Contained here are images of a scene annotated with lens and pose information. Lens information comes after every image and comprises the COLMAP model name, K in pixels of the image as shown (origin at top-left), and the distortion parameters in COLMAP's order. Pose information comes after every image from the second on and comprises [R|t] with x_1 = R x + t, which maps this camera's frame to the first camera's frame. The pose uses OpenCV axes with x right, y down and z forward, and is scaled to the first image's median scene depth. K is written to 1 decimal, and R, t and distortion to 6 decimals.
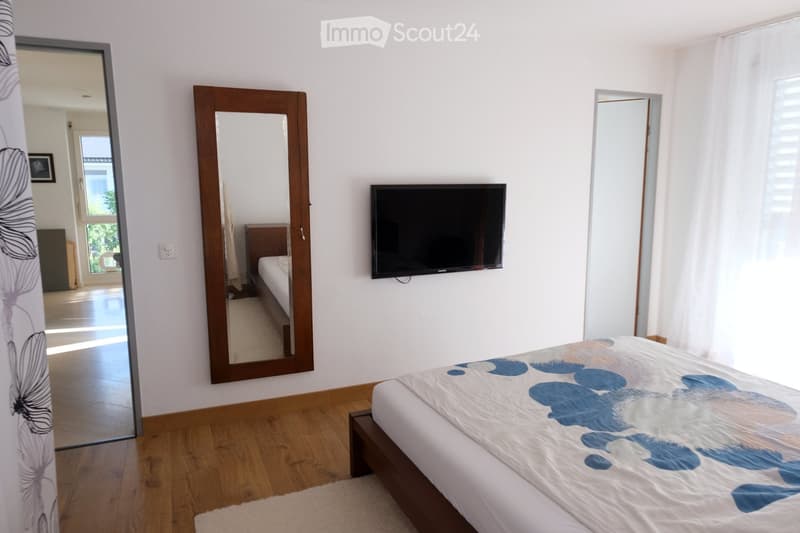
lens RADIAL K [[557.6, 0, 402.3], [0, 557.6, 265.1], [0, 0, 1]] dist [0.005375, -0.000175]
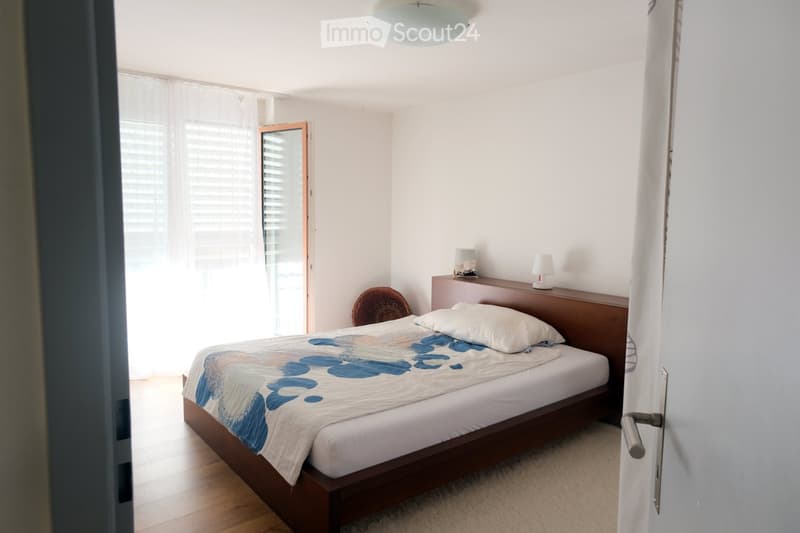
lens RADIAL K [[557.6, 0, 402.8], [0, 557.6, 267.4], [0, 0, 1]] dist [0.005375, -0.000175]
pose [[-0.252682, -0.100570, 0.962308, -0.995524], [0.132426, 0.981629, 0.137362, -0.175482], [-0.958444, 0.162143, -0.234722, 1.175798]]
